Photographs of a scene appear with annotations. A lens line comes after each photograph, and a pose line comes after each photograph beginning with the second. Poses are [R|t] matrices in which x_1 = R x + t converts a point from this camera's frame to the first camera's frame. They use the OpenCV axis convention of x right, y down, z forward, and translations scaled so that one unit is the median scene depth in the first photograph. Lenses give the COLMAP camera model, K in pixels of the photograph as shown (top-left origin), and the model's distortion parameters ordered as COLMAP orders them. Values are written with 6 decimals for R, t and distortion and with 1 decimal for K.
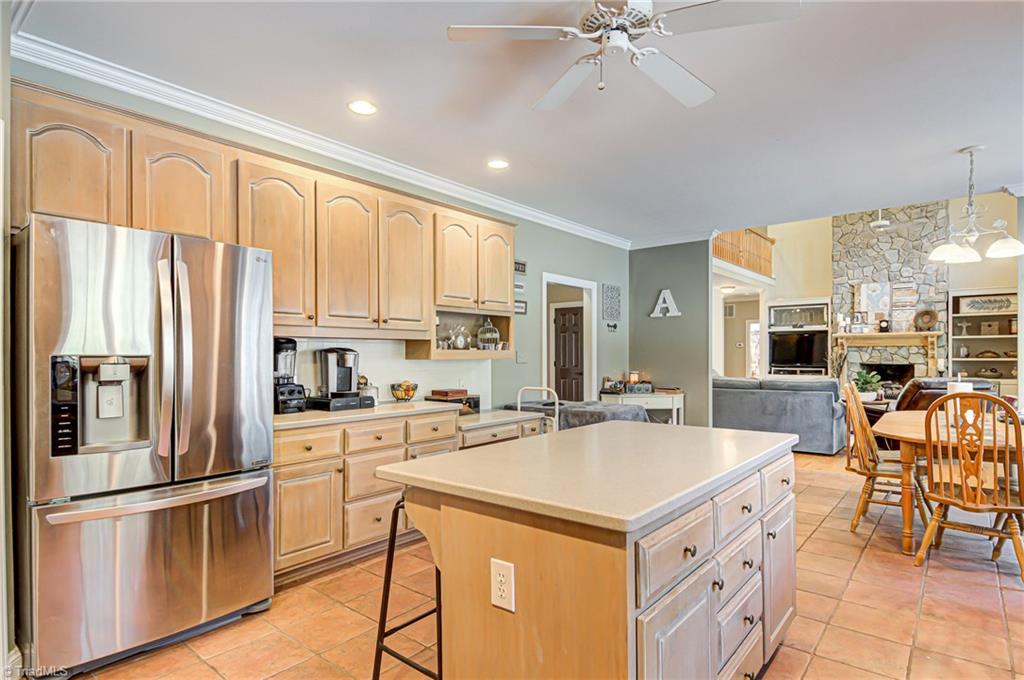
lens RADIAL K [[537.7, 0, 515.8], [0, 537.7, 347.2], [0, 0, 1]] dist [0.030556, -0.029627]
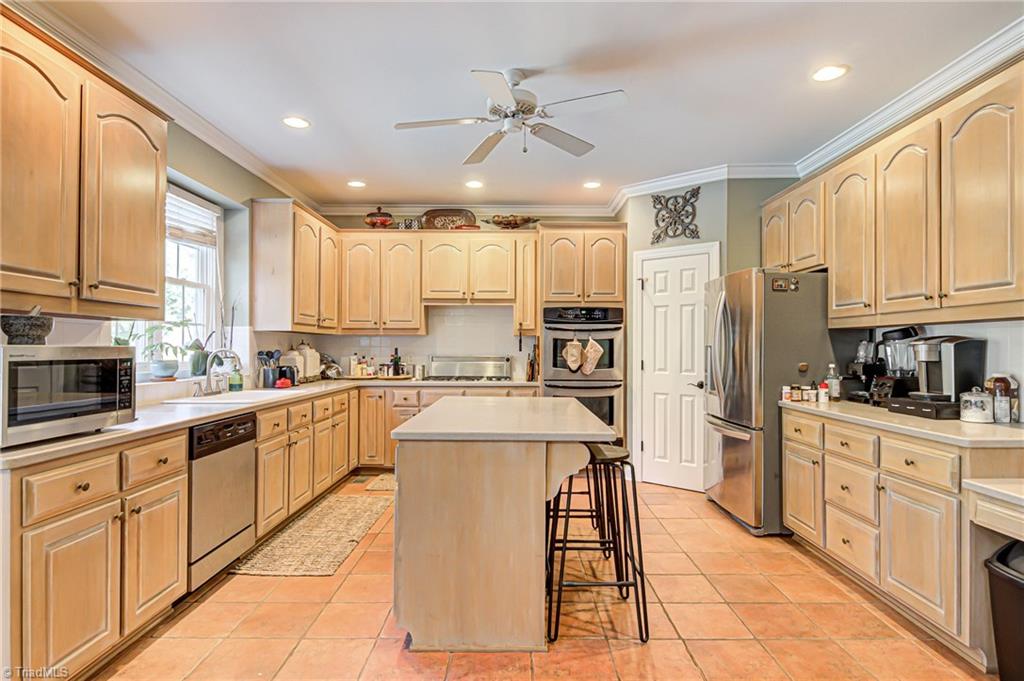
lens RADIAL K [[537.7, 0, 515.8], [0, 537.7, 347.7], [0, 0, 1]] dist [0.030556, -0.029627]
pose [[-0.769487, -0.001514, -0.638661, 0.648835], [0.005214, 0.999949, -0.008651, 0.021491], [0.638642, -0.009987, -0.769439, 1.266801]]
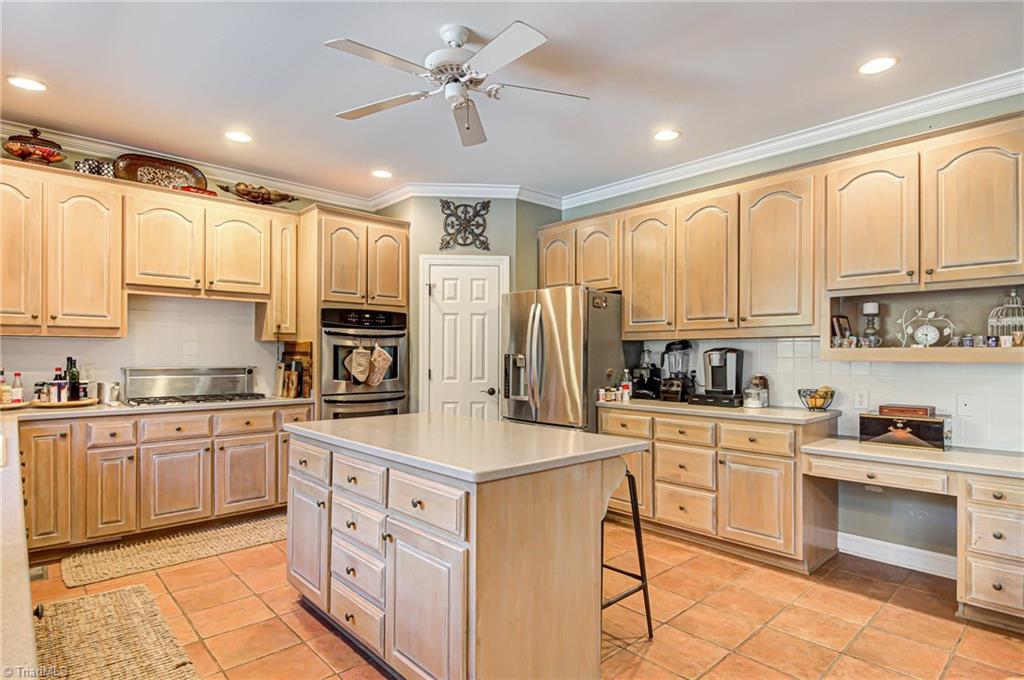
lens RADIAL K [[541.3, 0, 516.7], [0, 541.3, 357.0], [0, 0, 1]] dist [0.024166, -0.021329]
pose [[-0.126174, 0.003539, -0.992002, 0.817197], [0.010222, 0.999945, 0.002267, 0.012870], [0.991955, -0.009855, -0.126203, 0.777814]]
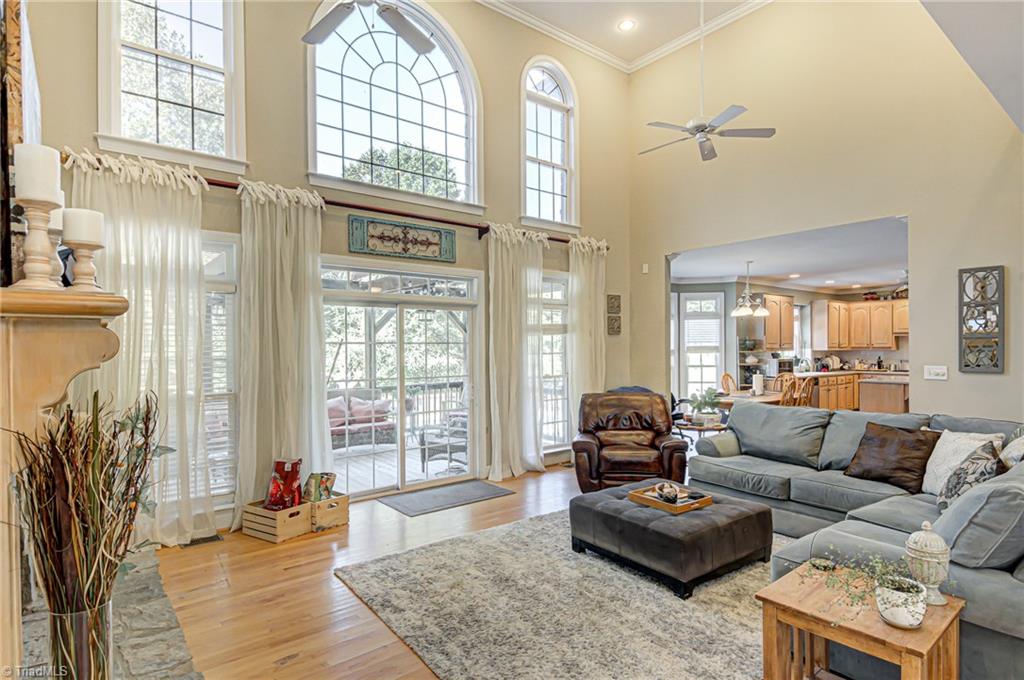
lens RADIAL K [[537.7, 0, 515.8], [0, 537.7, 347.2], [0, 0, 1]] dist [0.030556, -0.029627]
pose [[-0.979959, 0.006098, 0.199107, 1.456683], [0.004606, 0.999958, -0.007954, -0.033211], [-0.199147, -0.006878, -0.979945, 3.590982]]
